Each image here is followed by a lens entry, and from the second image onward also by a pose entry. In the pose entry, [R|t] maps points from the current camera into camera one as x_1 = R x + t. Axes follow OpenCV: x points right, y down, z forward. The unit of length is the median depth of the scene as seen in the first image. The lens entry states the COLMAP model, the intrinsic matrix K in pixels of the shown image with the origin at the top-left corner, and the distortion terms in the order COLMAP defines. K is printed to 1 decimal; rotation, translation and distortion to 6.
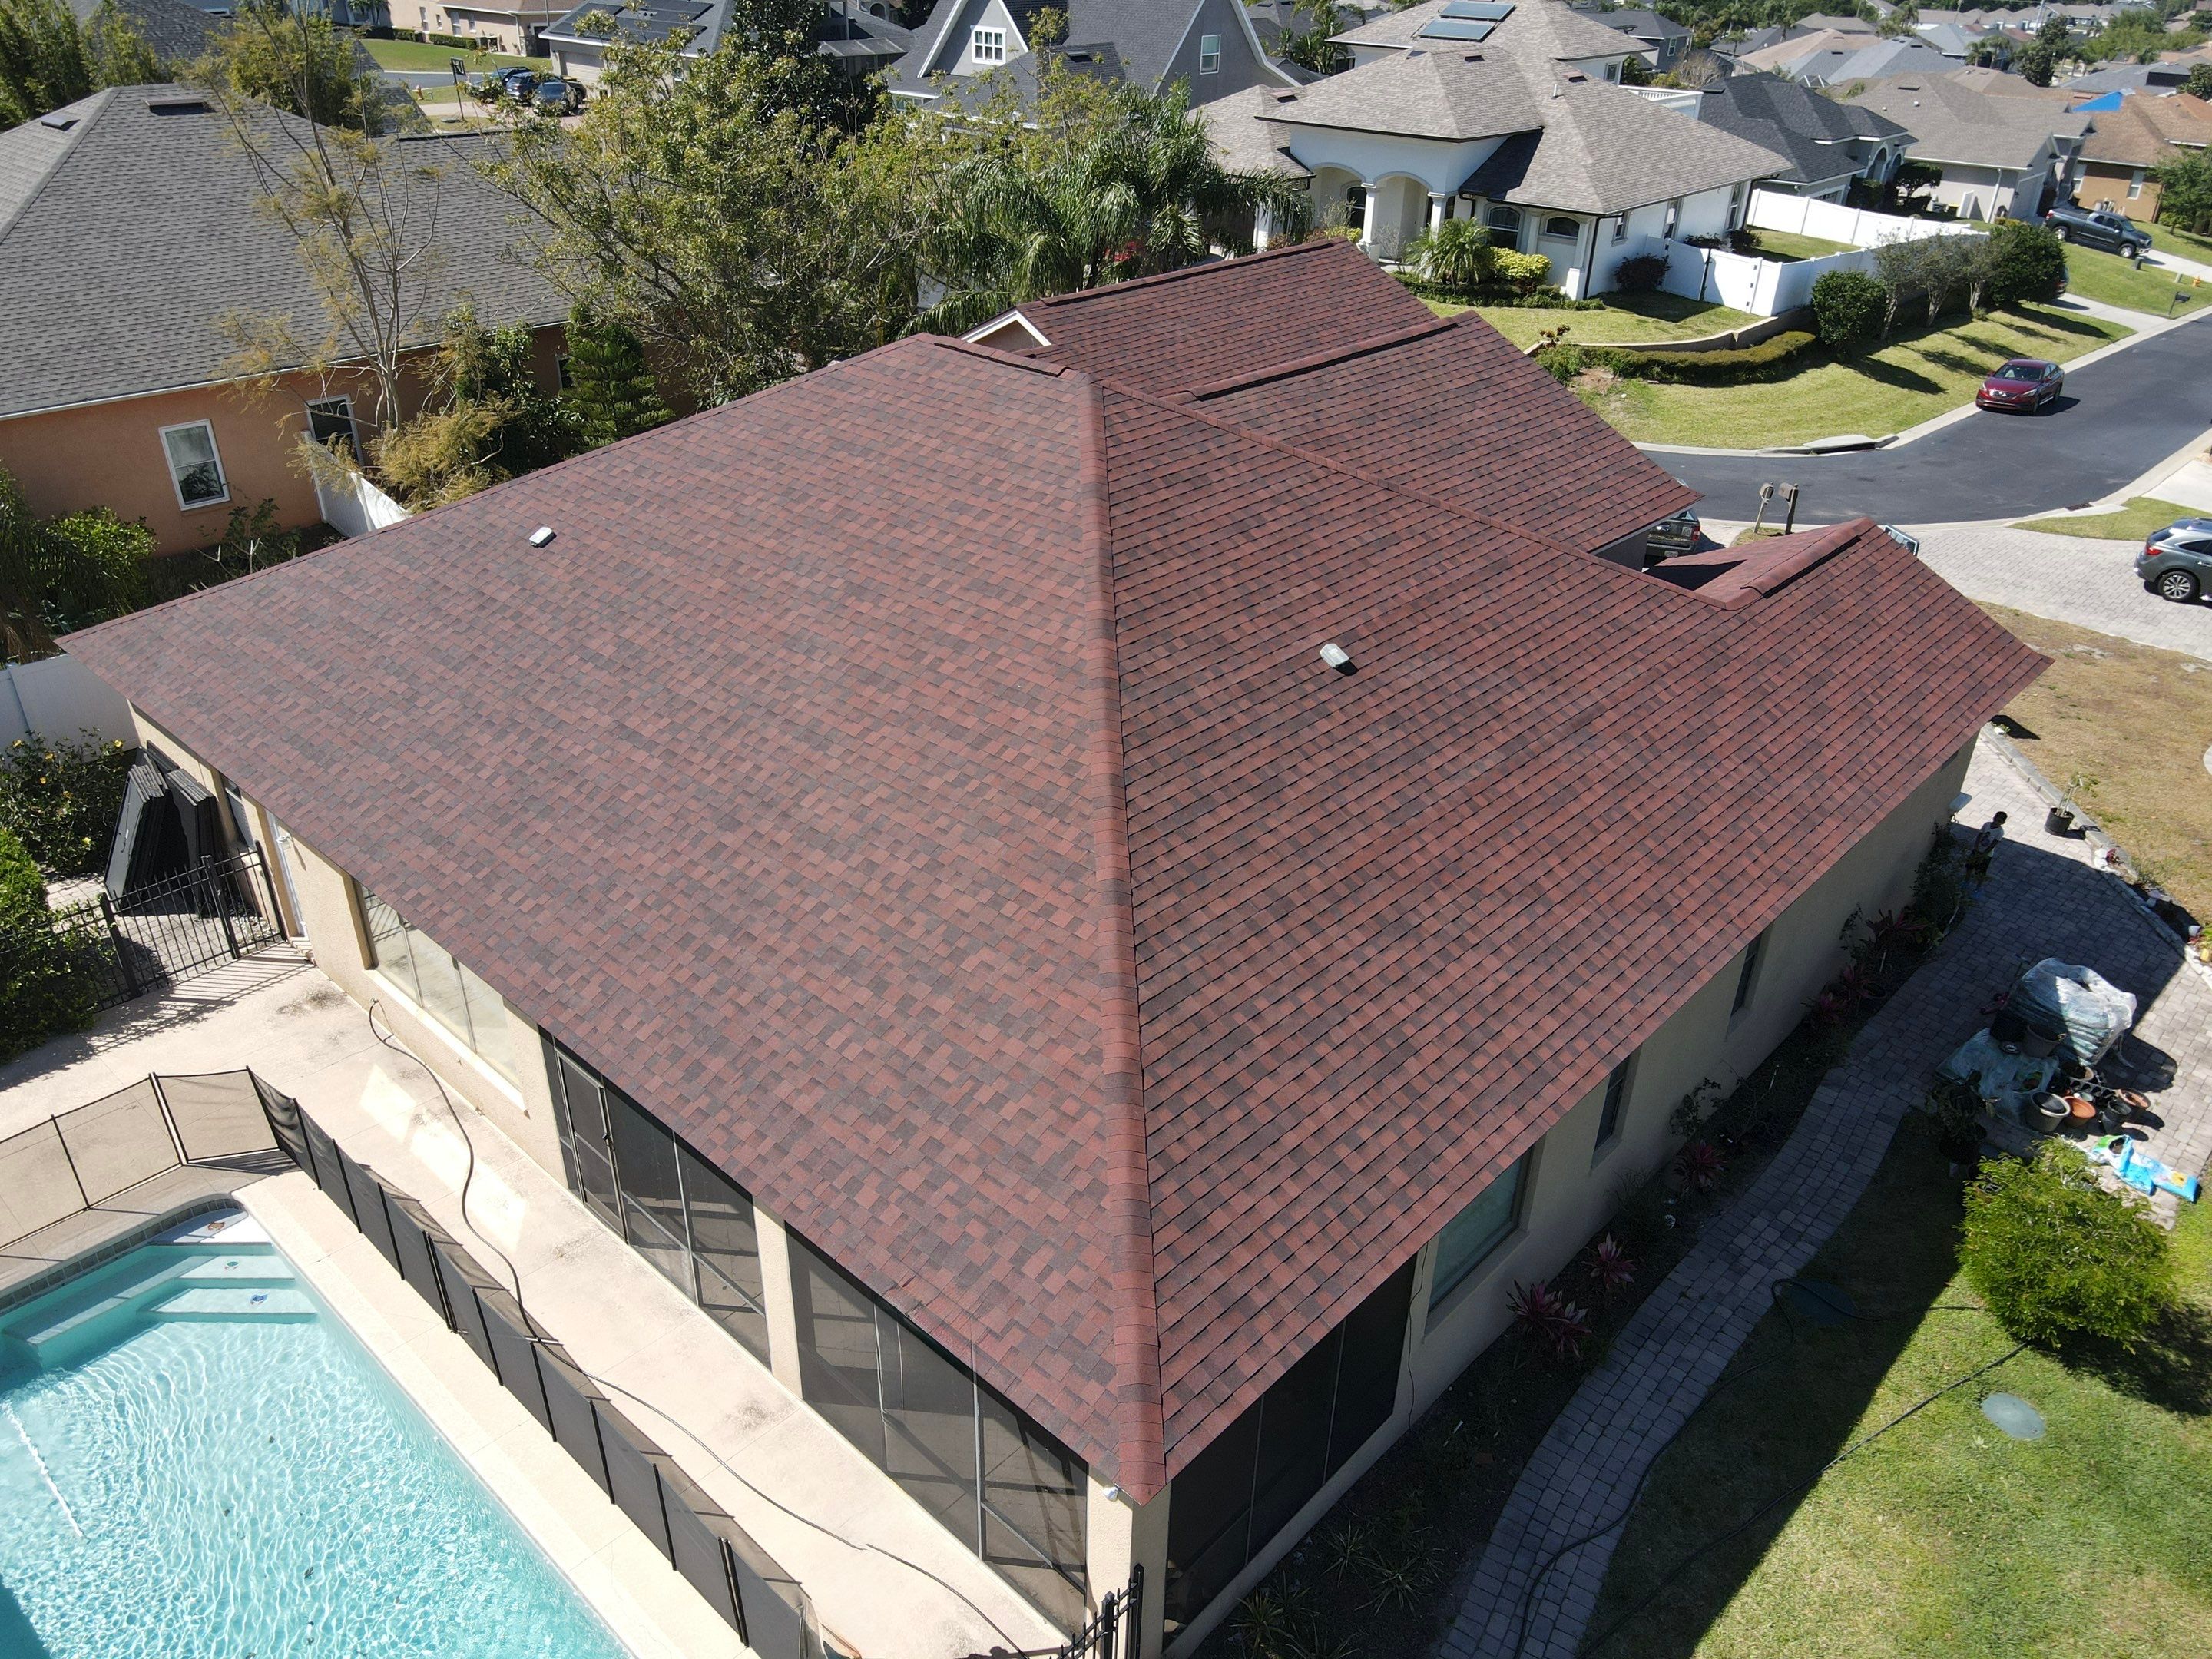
lens RADIAL K [[1619.8, 0, 1089.5], [0, 1619.8, 836.1], [0, 0, 1]] dist [-0.001808, 0.020275]
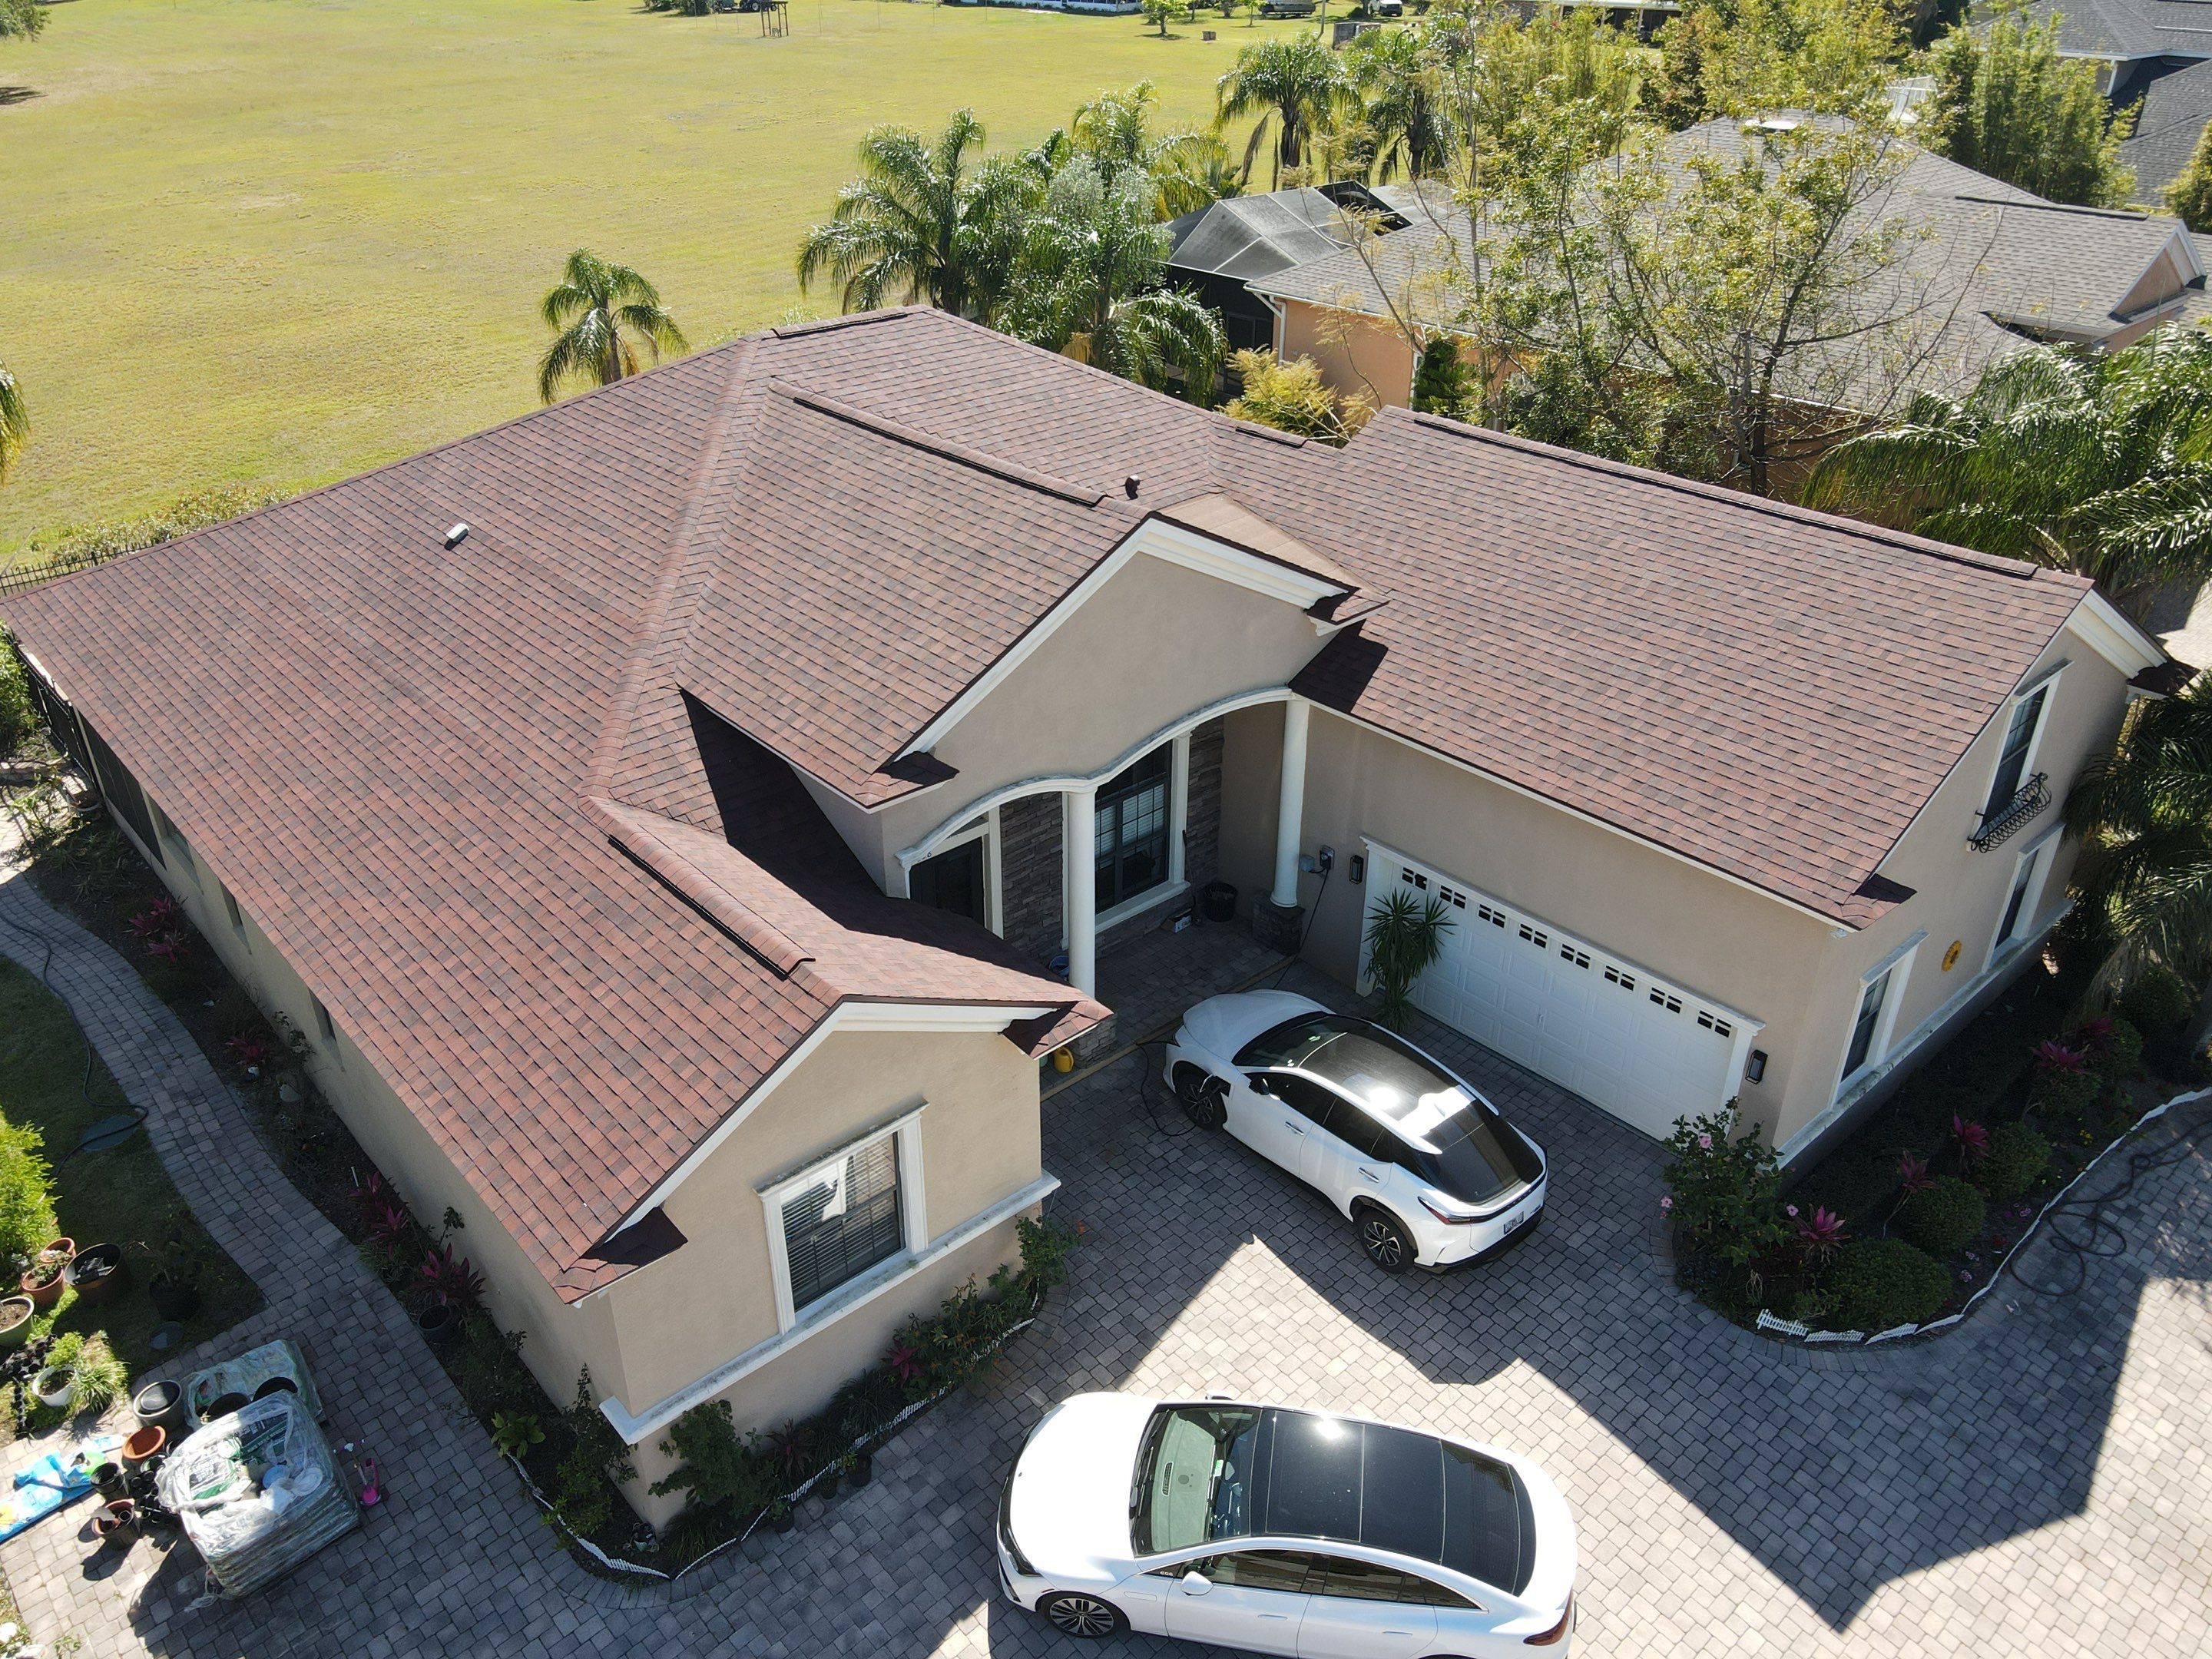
lens RADIAL K [[1619.8, 0, 1058.1], [0, 1619.8, 809.3], [0, 0, 1]] dist [-0.001808, 0.020275]
pose [[-0.091747, 0.473125, -0.876205, 1.225596], [-0.499675, 0.739243, 0.451491, -0.703465], [0.861340, 0.479241, 0.168586, 1.210951]]
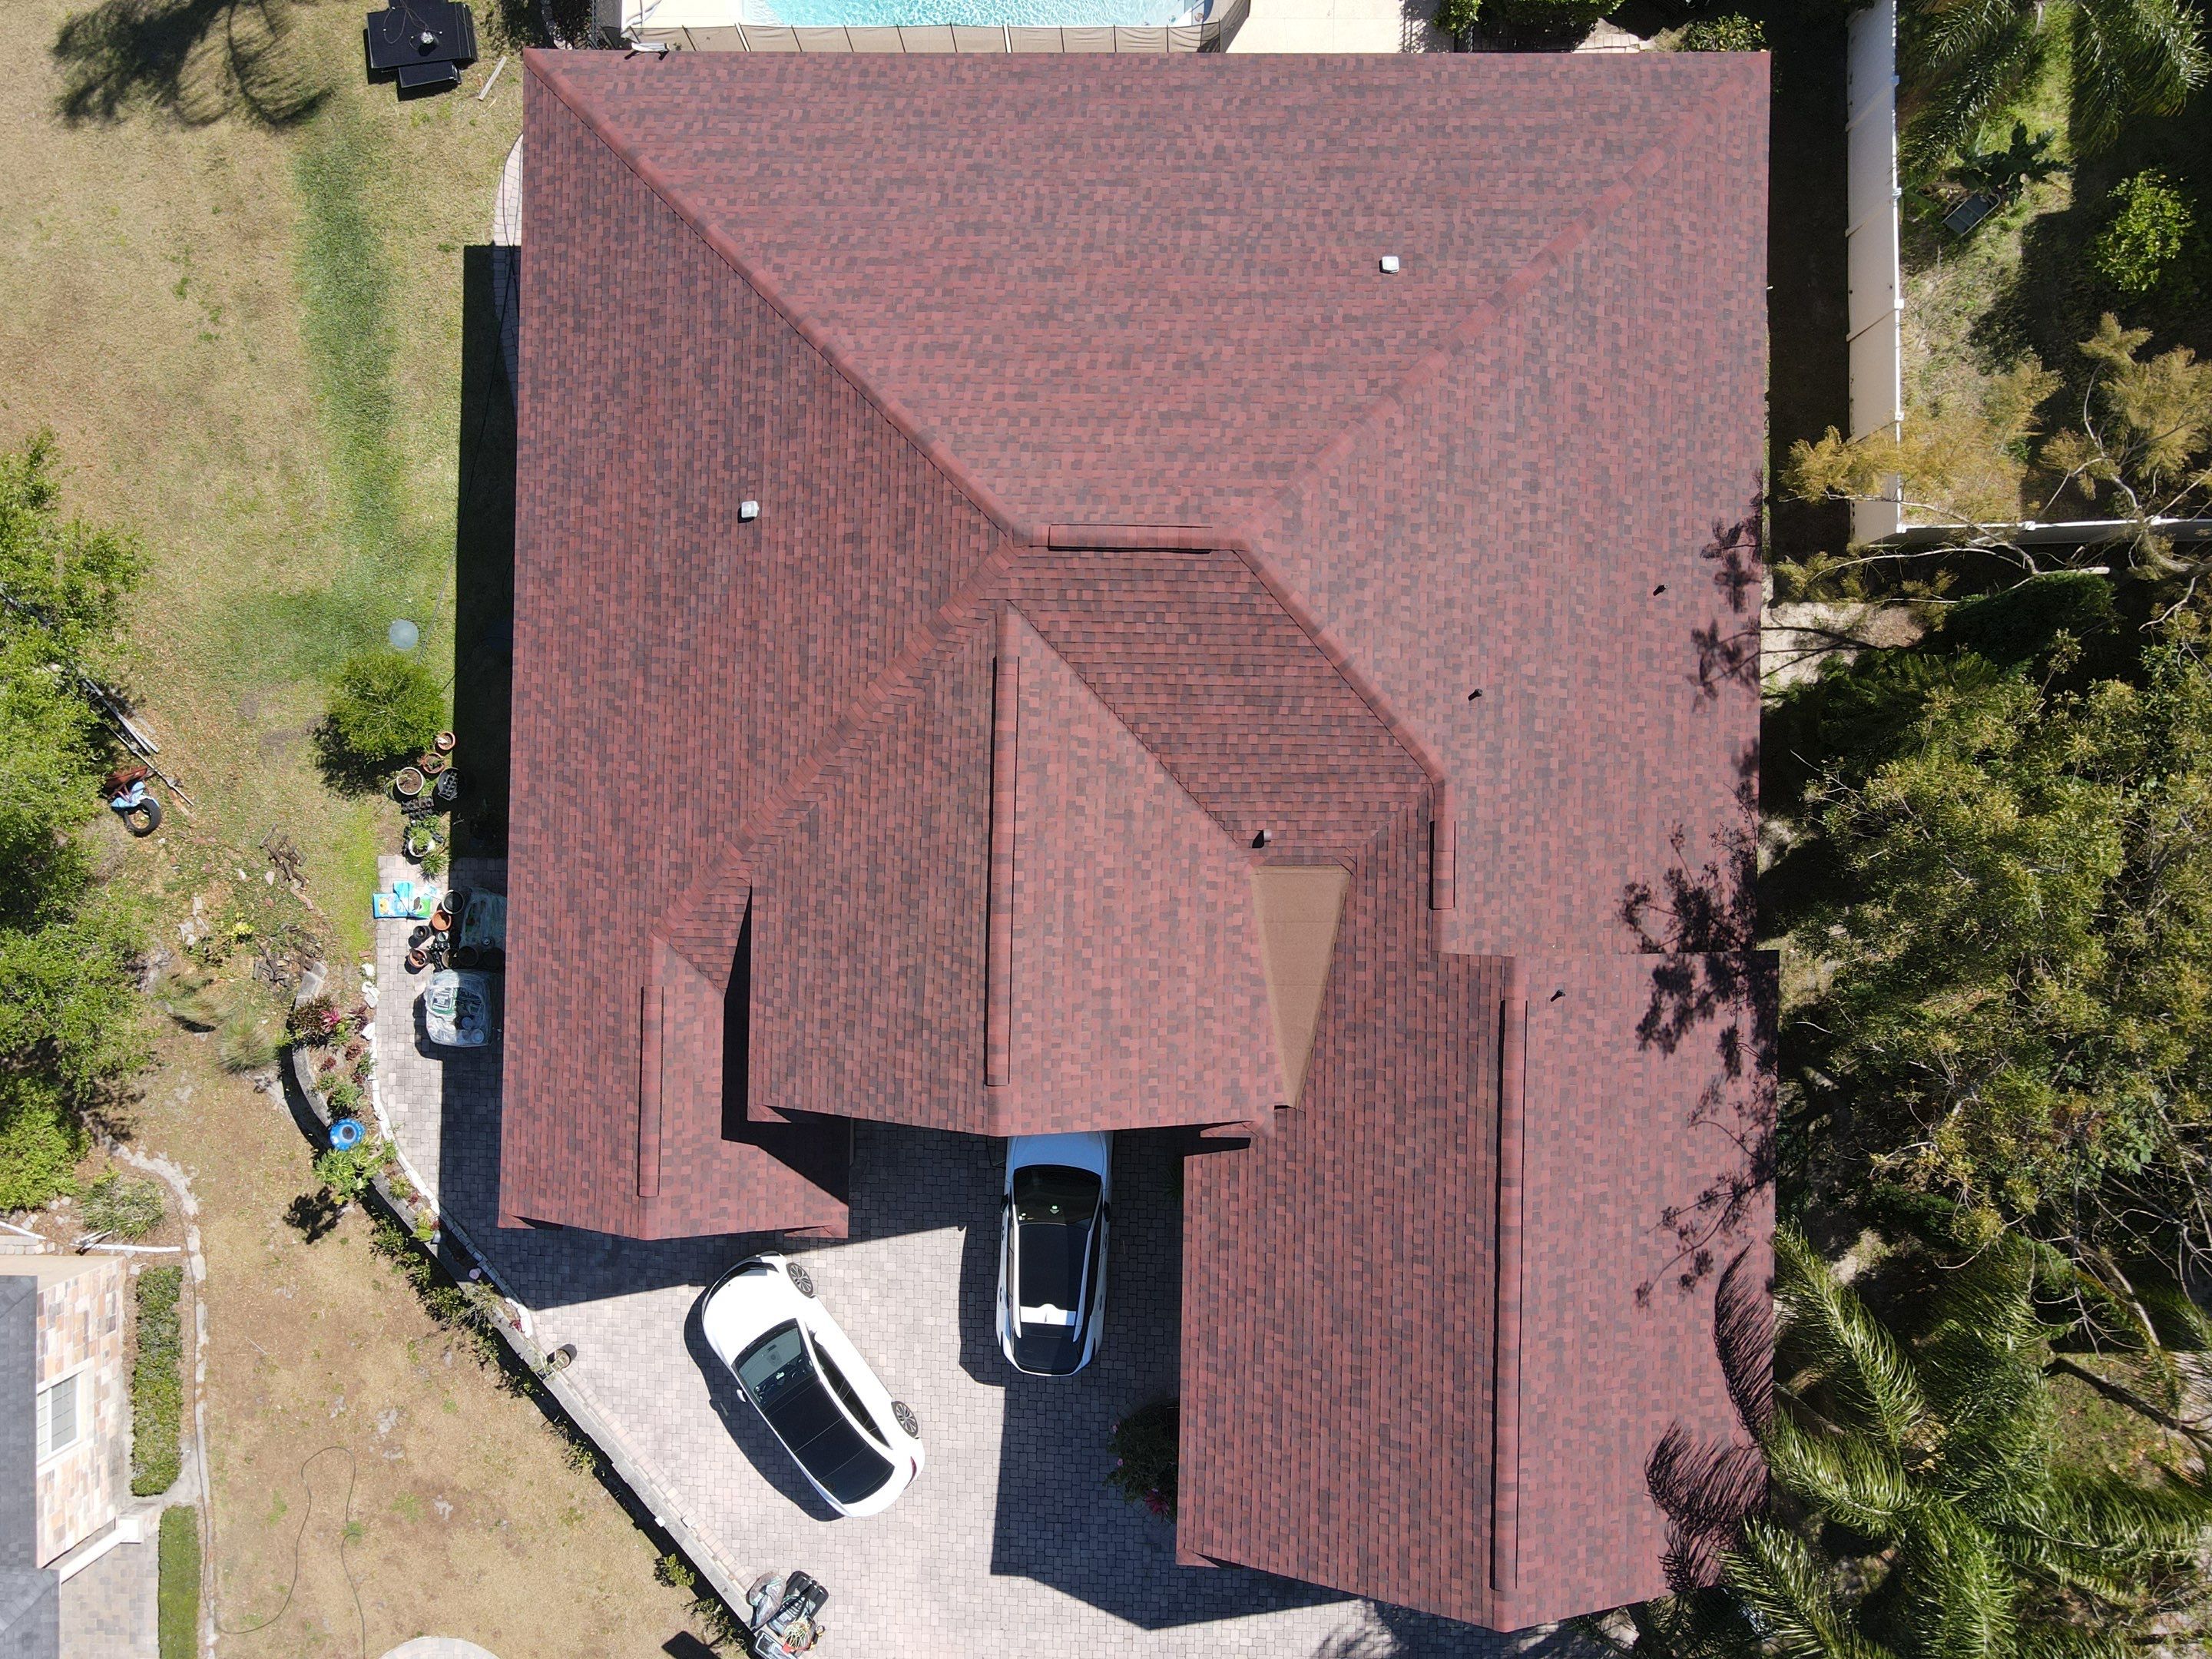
lens RADIAL K [[1619.8, 0, 1057.3], [0, 1619.8, 813.1], [0, 0, 1]] dist [-0.001808, 0.020275]
pose [[-0.742467, 0.669718, 0.014859, 0.100782], [-0.302379, -0.354853, 0.884673, -1.440542], [0.597754, 0.652348, 0.465975, 0.632522]]
